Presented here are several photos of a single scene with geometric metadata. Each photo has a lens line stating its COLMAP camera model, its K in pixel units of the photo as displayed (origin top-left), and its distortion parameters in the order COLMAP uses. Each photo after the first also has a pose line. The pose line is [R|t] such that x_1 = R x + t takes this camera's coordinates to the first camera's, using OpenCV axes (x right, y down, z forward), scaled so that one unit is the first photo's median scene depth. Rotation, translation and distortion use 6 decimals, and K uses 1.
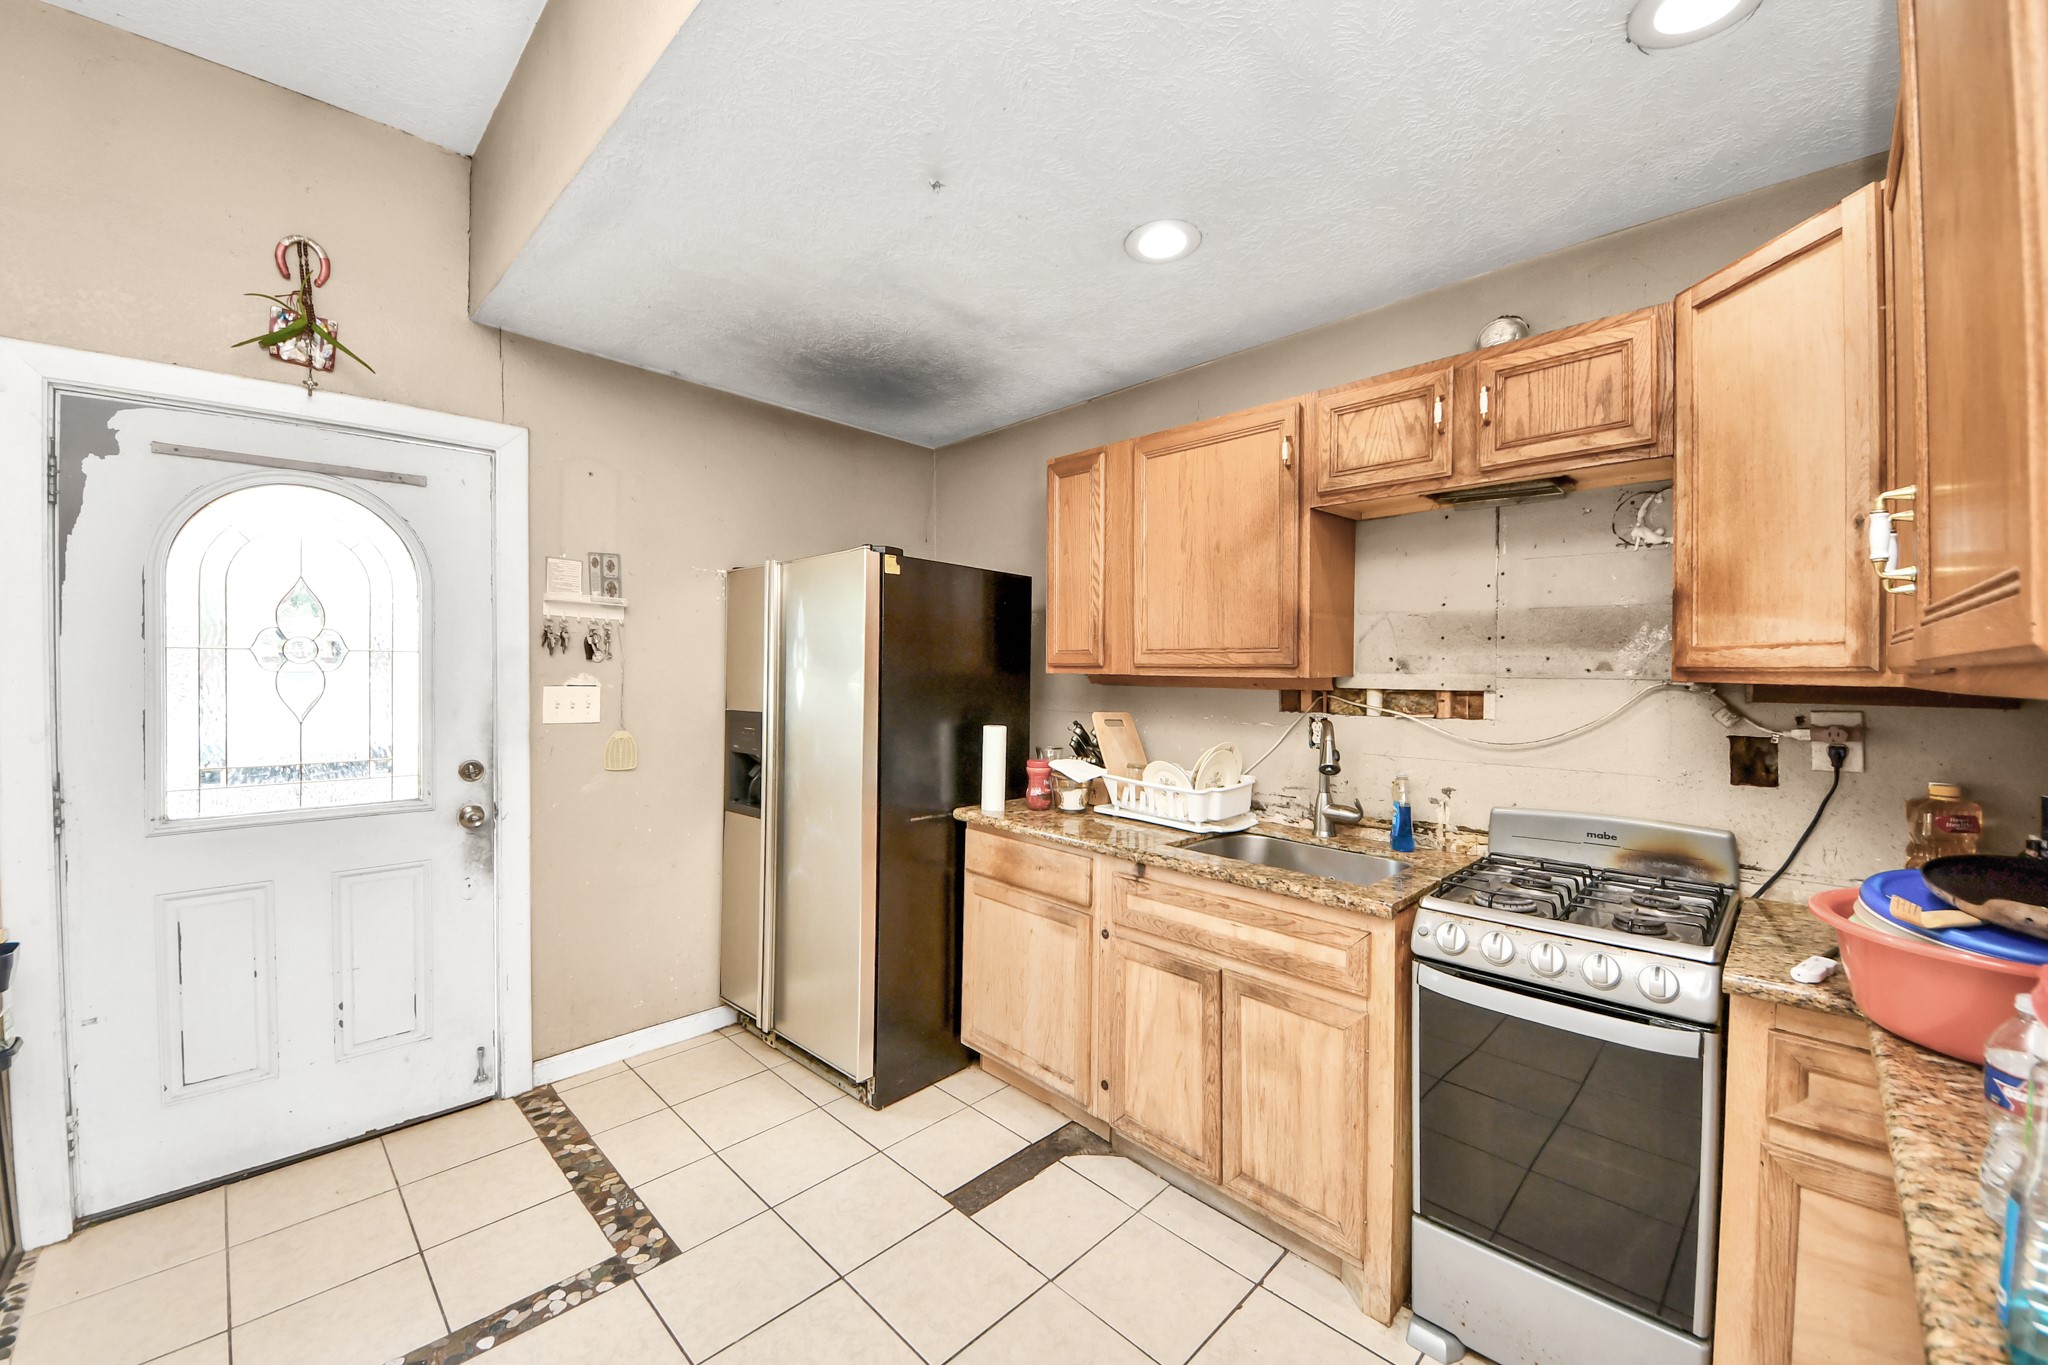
lens RADIAL K [[789.7, 0, 1017.2], [0, 789.7, 676.4], [0, 0, 1]] dist [0.014805, -0.000457]
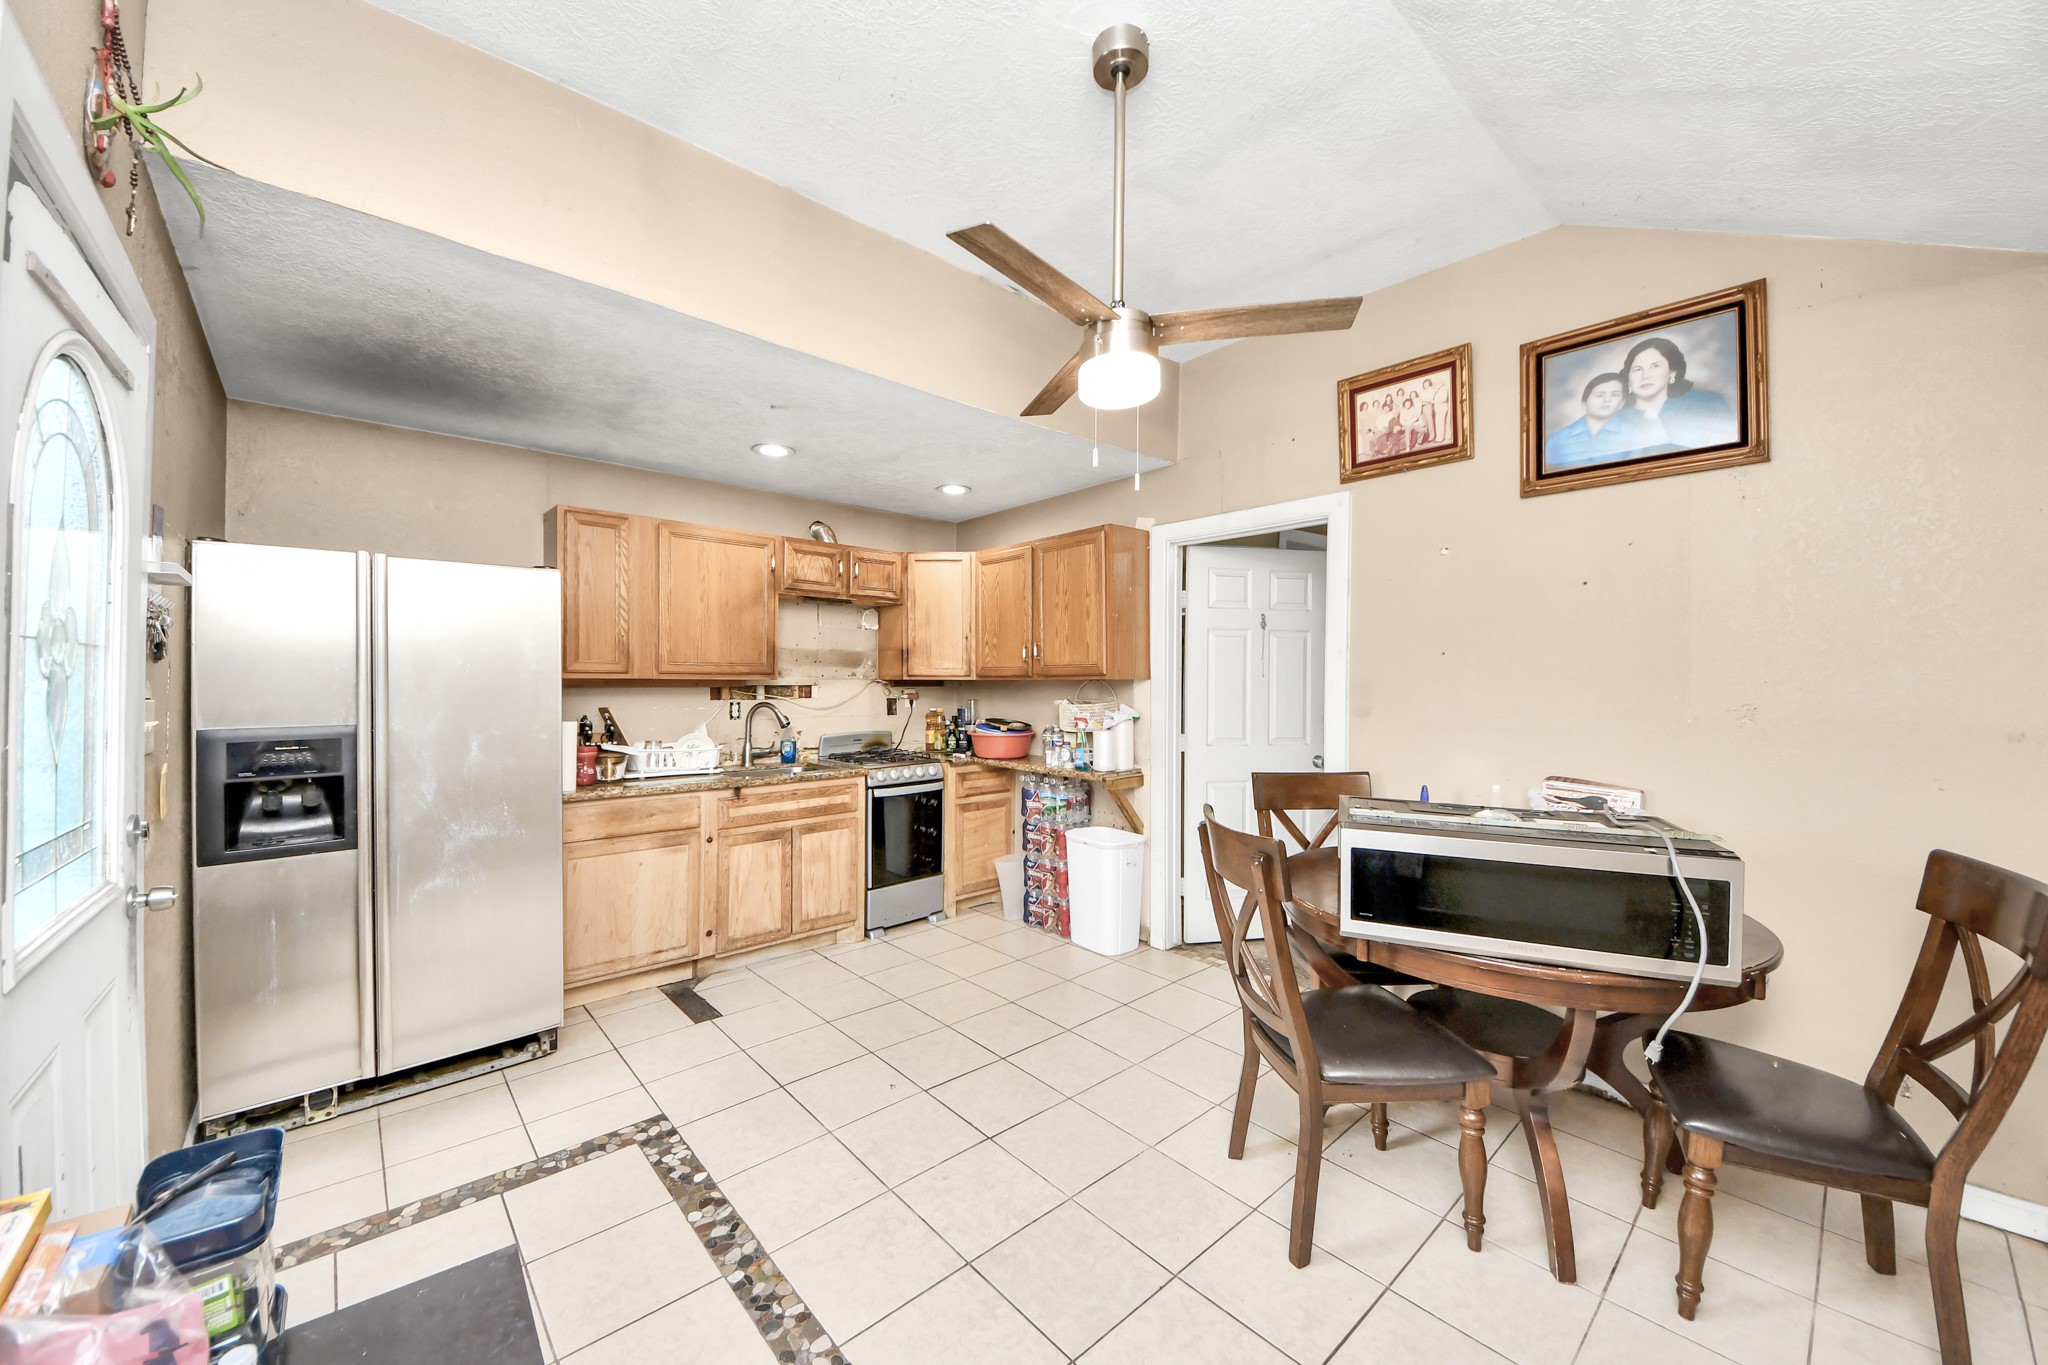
lens RADIAL K [[747.0, 0, 1021.0], [0, 747.0, 675.5], [0, 0, 1]] dist [0.001264, -0.000469]
pose [[0.061254, -0.000111, 0.998122, -1.526410], [0.009087, 0.999959, -0.000446, -0.002074], [-0.998081, 0.009097, 0.061253, 0.300281]]
